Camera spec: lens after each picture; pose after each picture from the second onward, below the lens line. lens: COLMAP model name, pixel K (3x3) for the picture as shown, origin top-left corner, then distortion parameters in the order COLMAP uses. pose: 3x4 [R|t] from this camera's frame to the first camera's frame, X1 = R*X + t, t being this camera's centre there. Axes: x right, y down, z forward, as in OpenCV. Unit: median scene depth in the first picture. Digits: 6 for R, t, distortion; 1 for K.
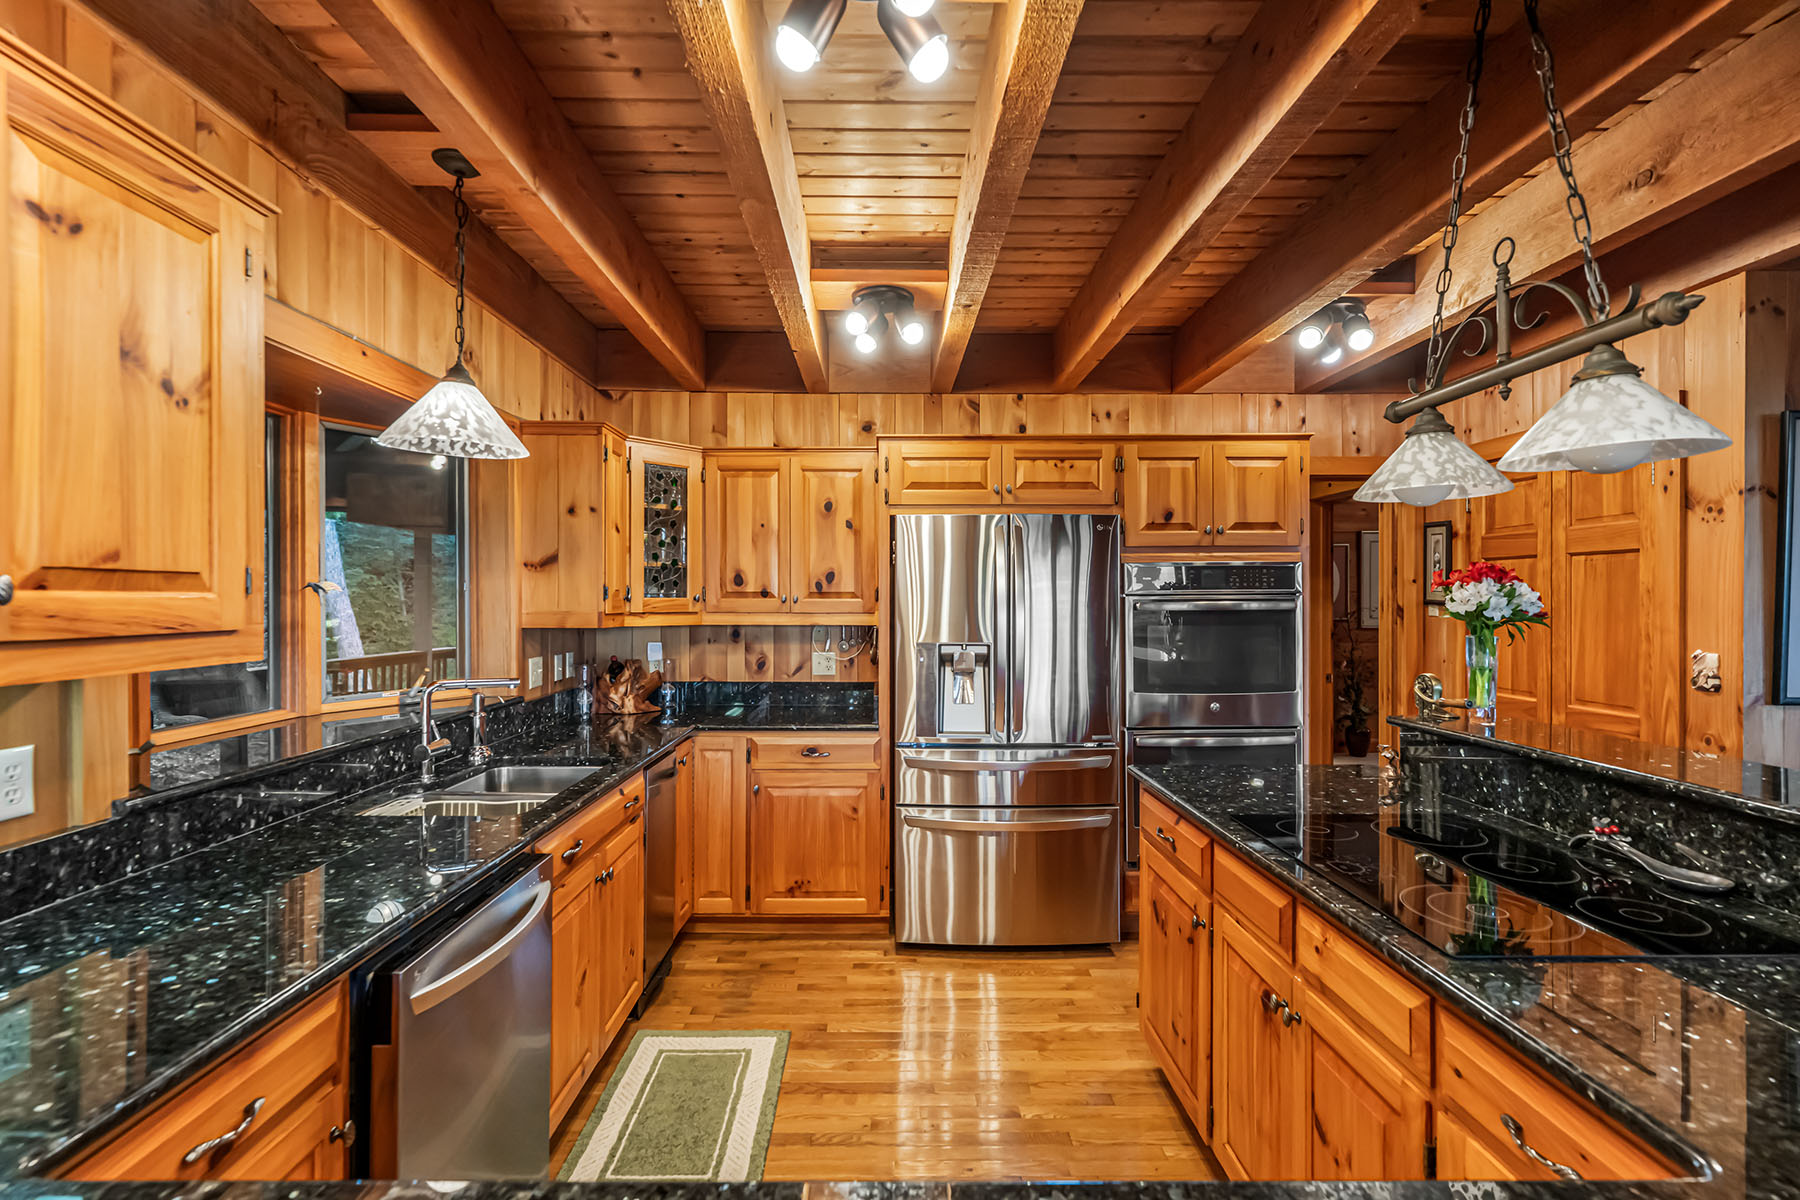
lens RADIAL K [[837.5, 0, 897.0], [0, 837.5, 605.3], [0, 0, 1]] dist [-0.000293, -0.000128]
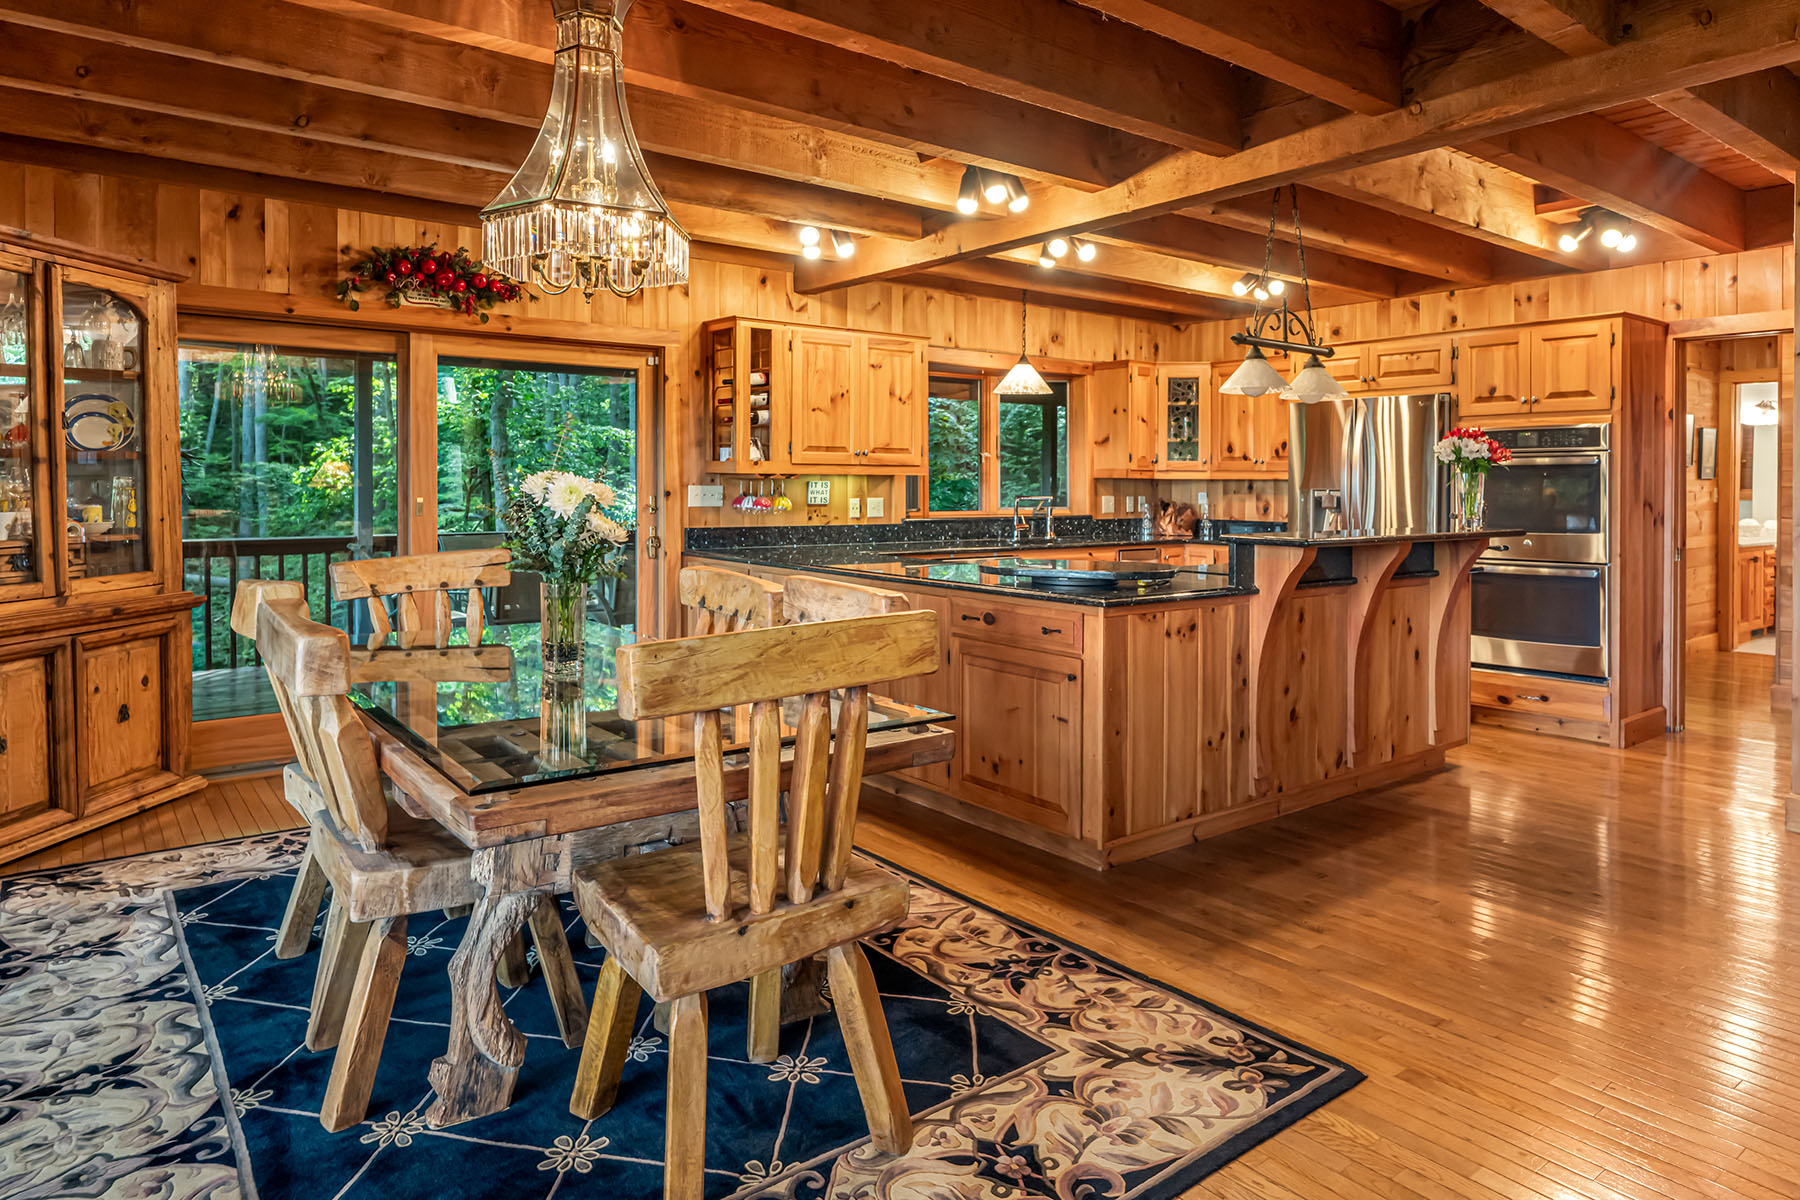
lens RADIAL K [[1086.3, 0, 897.2], [0, 1086.3, 598.7], [0, 0, 1]] dist [-0.004122, -0.001324]
pose [[0.603023, 0.088470, -0.792803, 1.097189], [-0.010206, 0.994606, 0.103226, 0.045436], [0.797658, -0.054157, 0.600673, -0.713304]]
